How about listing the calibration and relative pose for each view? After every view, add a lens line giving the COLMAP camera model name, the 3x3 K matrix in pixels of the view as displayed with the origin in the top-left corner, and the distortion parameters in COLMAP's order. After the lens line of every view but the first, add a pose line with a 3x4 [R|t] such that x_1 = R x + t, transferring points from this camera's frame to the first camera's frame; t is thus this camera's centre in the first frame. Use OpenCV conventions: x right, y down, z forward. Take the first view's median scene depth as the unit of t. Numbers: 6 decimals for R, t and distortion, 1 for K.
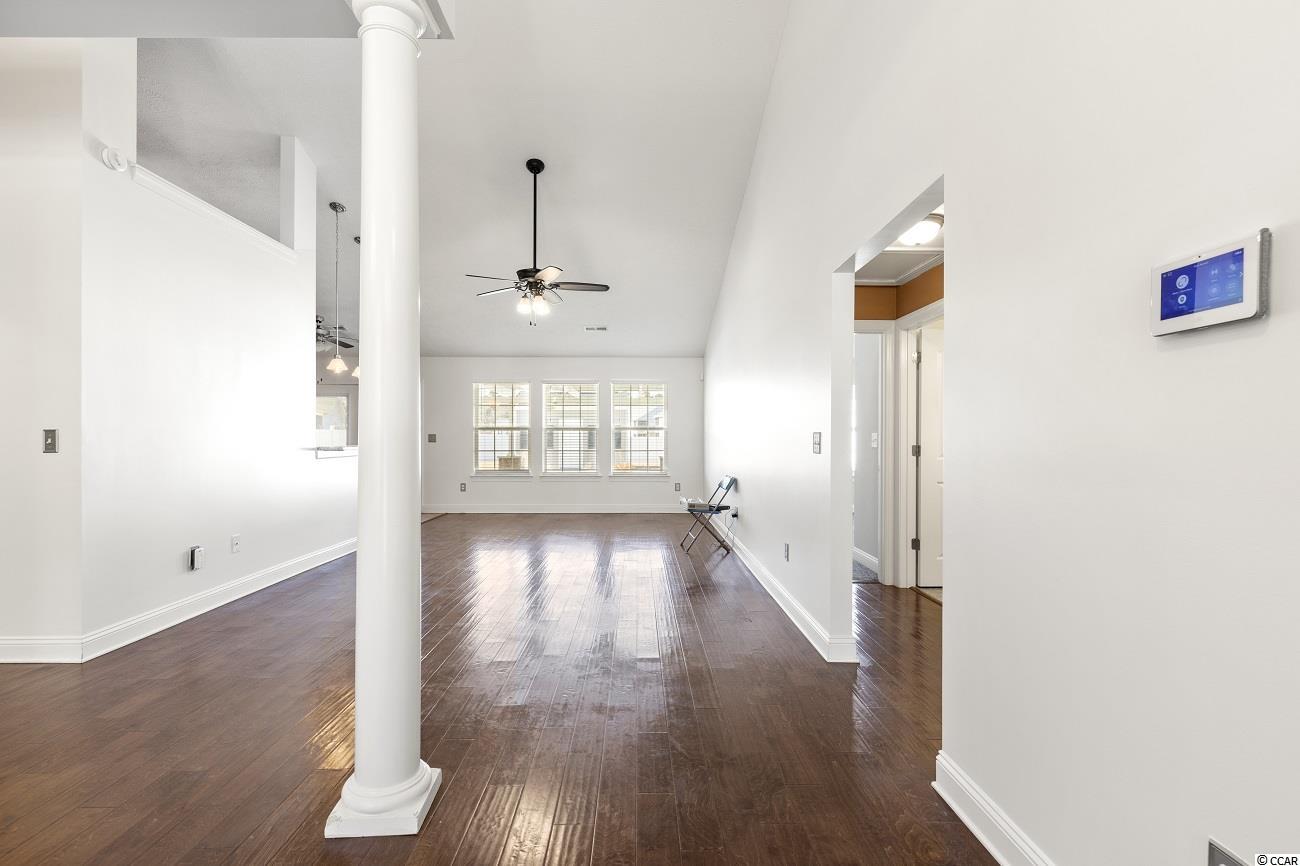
lens RADIAL K [[577.9, 0, 650.0], [0, 577.9, 433.0], [0, 0, 1]] dist [0.002410, 0.000299]
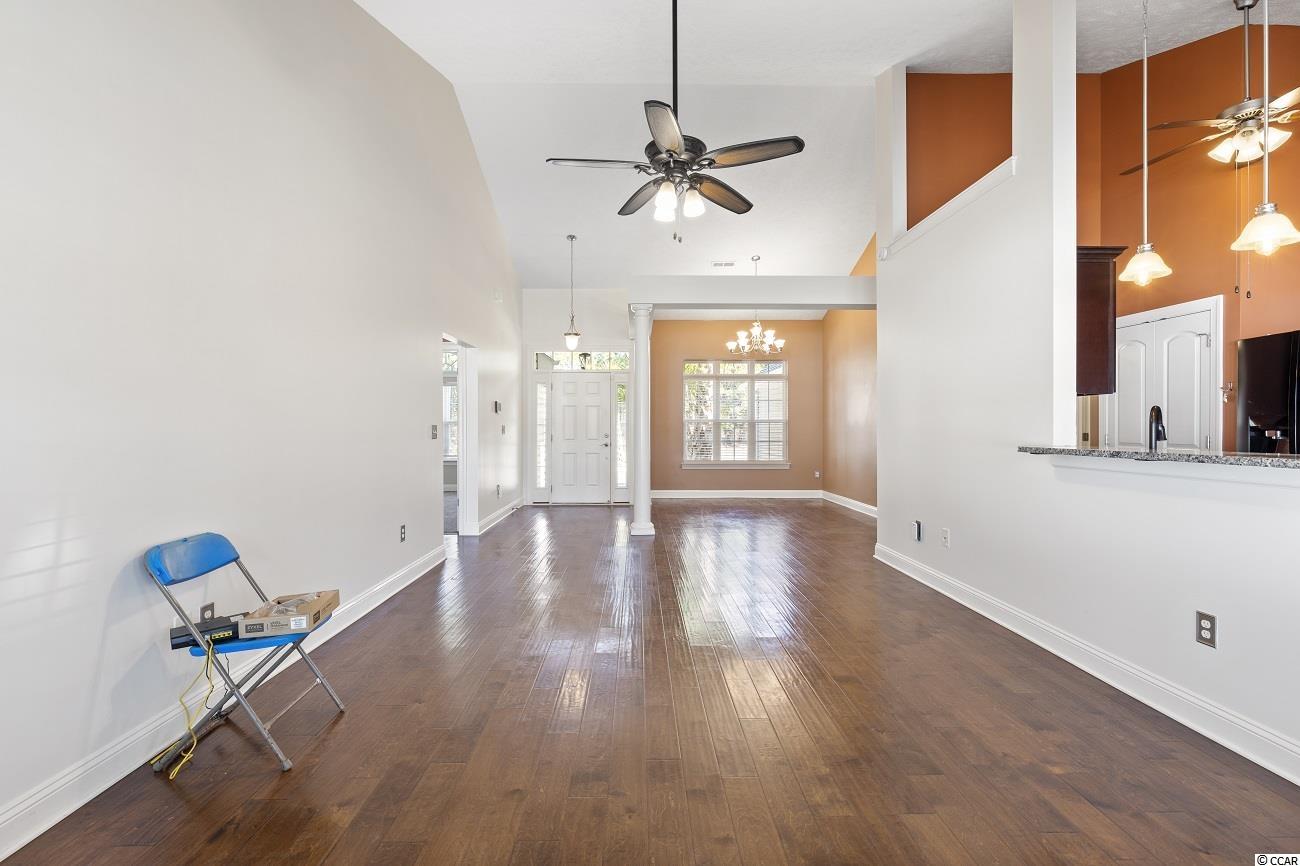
lens RADIAL K [[588.3, 0, 647.6], [0, 588.3, 426.7], [0, 0, 1]] dist [0.001907, 0.000020]
pose [[-0.999896, 0.001814, 0.014302, -0.108824], [0.001686, 0.999958, -0.008955, 0.005294], [-0.014317, -0.008930, -0.999858, 0.979397]]
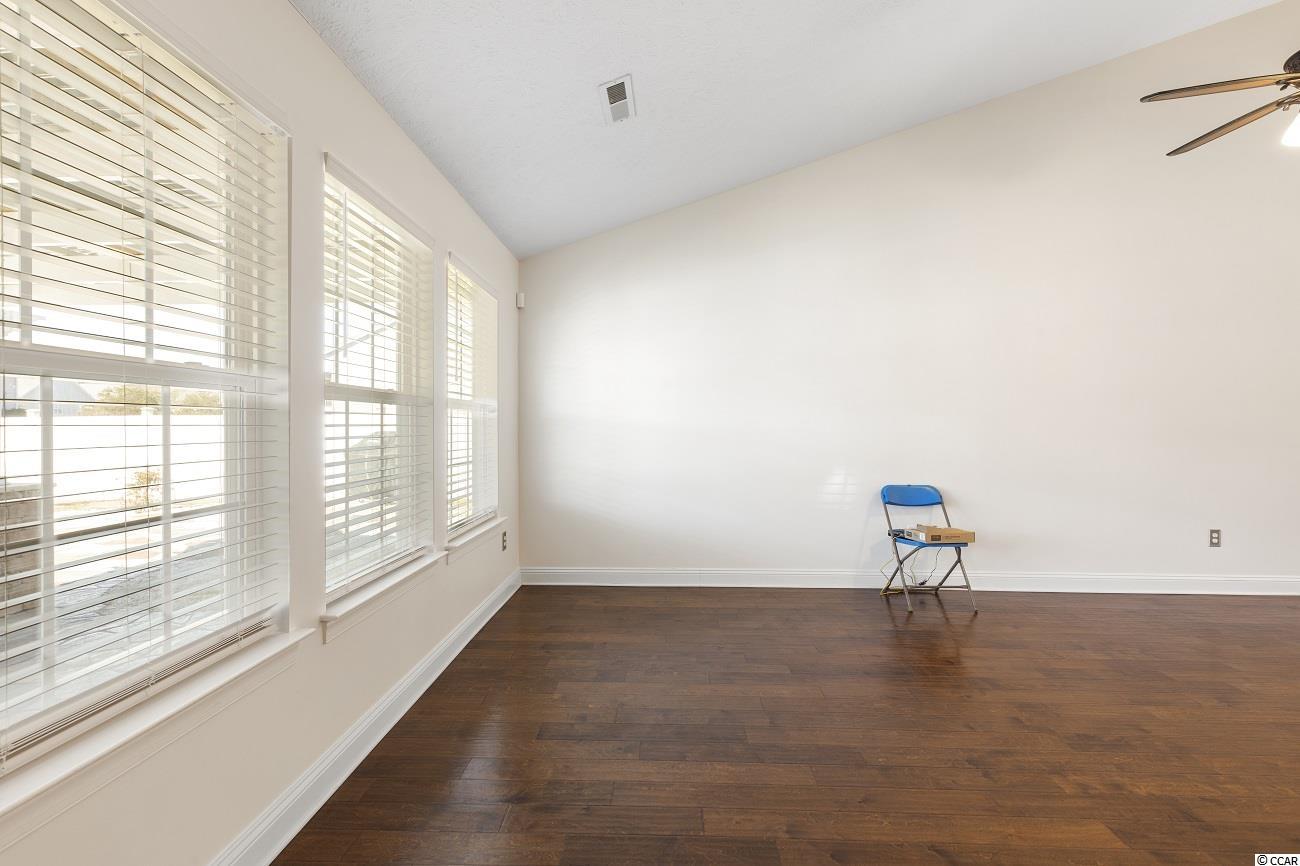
lens RADIAL K [[588.3, 0, 647.6], [0, 588.3, 426.7], [0, 0, 1]] dist [0.001907, 0.000020]
pose [[0.053025, -0.002021, 0.998591, -0.407179], [-0.009021, 0.999956, 0.002503, 0.003498], [-0.998552, -0.009141, 0.053005, 0.917762]]
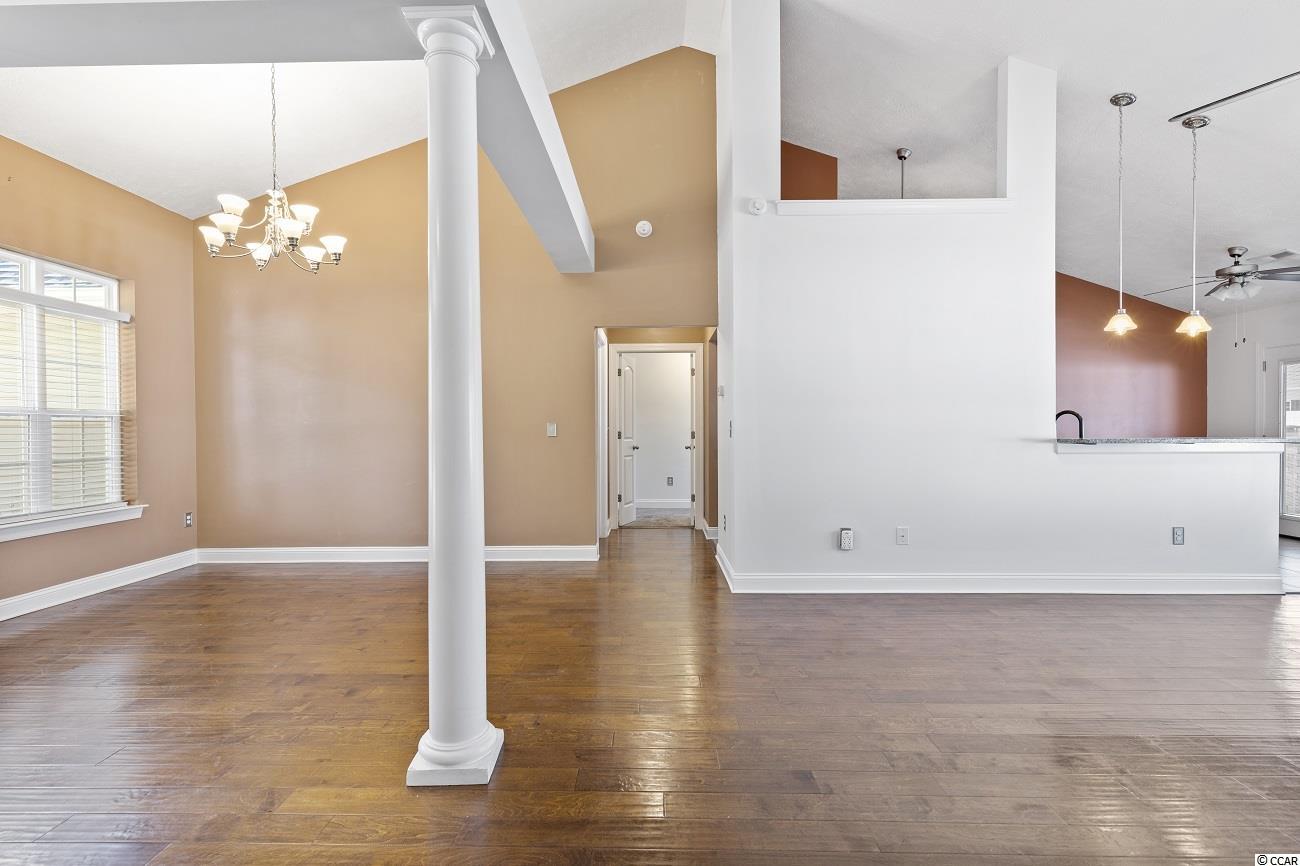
lens RADIAL K [[577.9, 0, 650.0], [0, 577.9, 433.0], [0, 0, 1]] dist [0.002410, 0.000299]
pose [[-0.052096, 0.009428, -0.998598, 0.134216], [0.012237, 0.999886, 0.008801, 0.002255], [0.998567, -0.011762, -0.052205, 0.307493]]
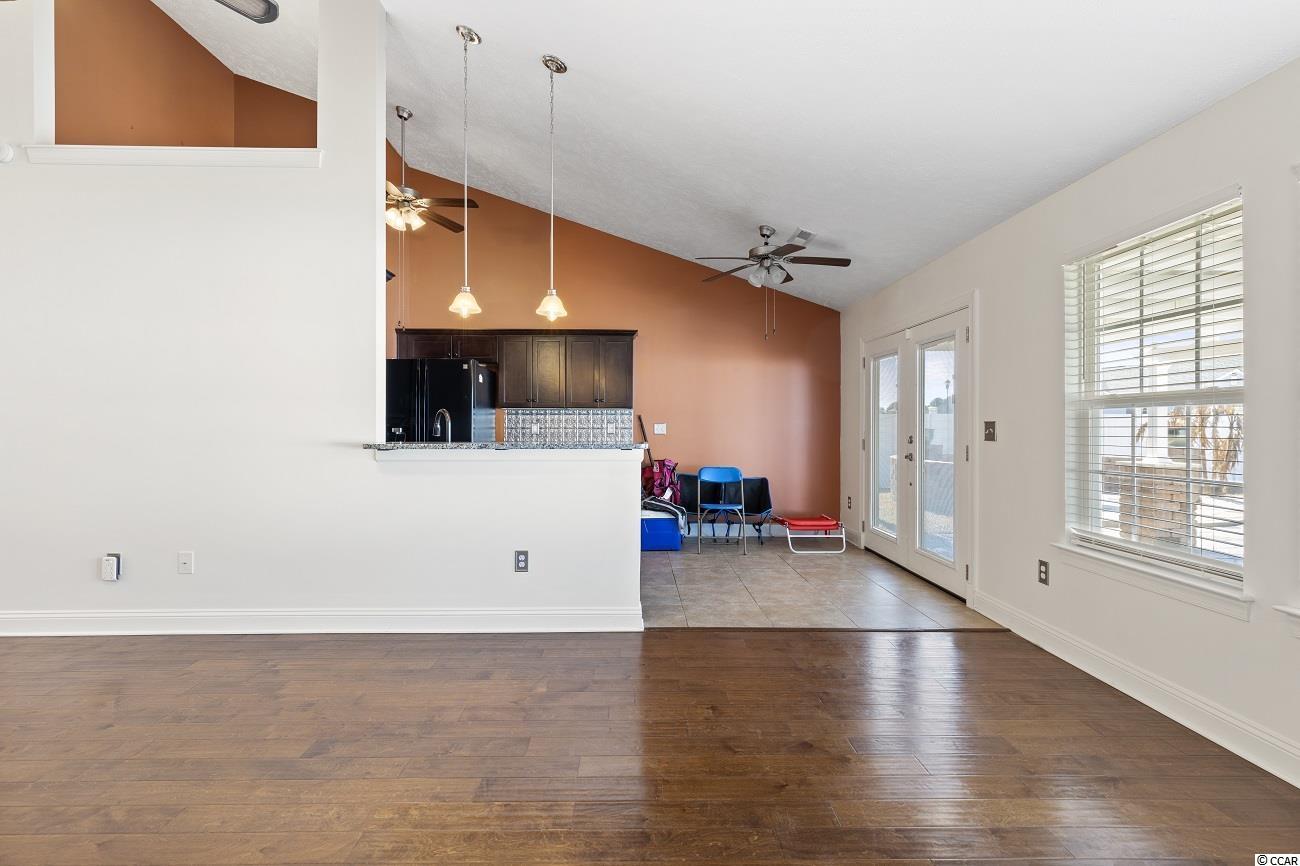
lens RADIAL K [[577.9, 0, 650.0], [0, 577.9, 433.0], [0, 0, 1]] dist [0.002410, 0.000299]
pose [[-0.014718, 0.011385, -0.999827, 0.028100], [0.005520, 0.999921, 0.011305, 0.004953], [0.999876, -0.005353, -0.014780, 0.801187]]
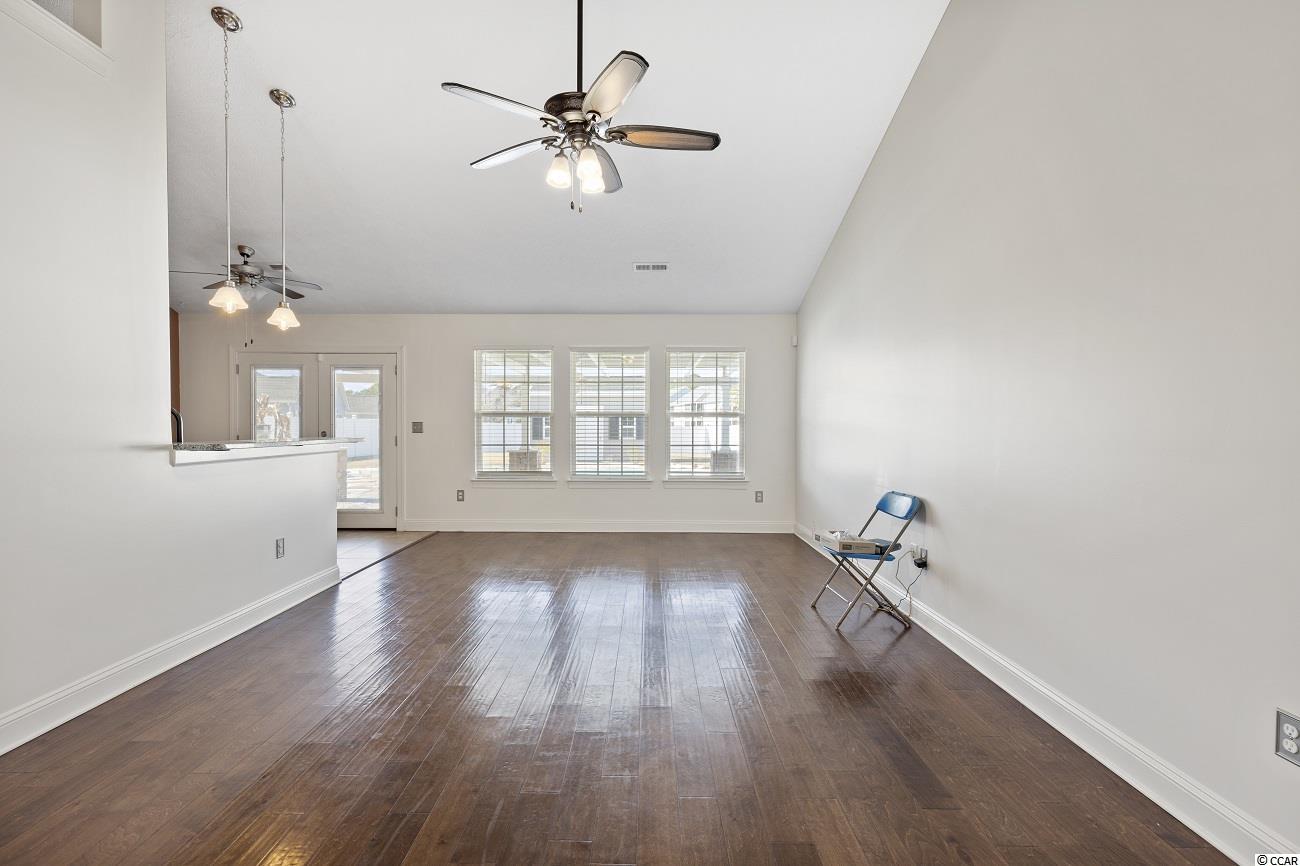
lens RADIAL K [[588.3, 0, 647.6], [0, 588.3, 426.7], [0, 0, 1]] dist [0.001907, 0.000020]
pose [[0.999688, 0.001850, -0.024896, -0.075802], [-0.001673, 0.999973, 0.007148, 0.002629], [0.024909, -0.007104, 0.999664, 0.287363]]
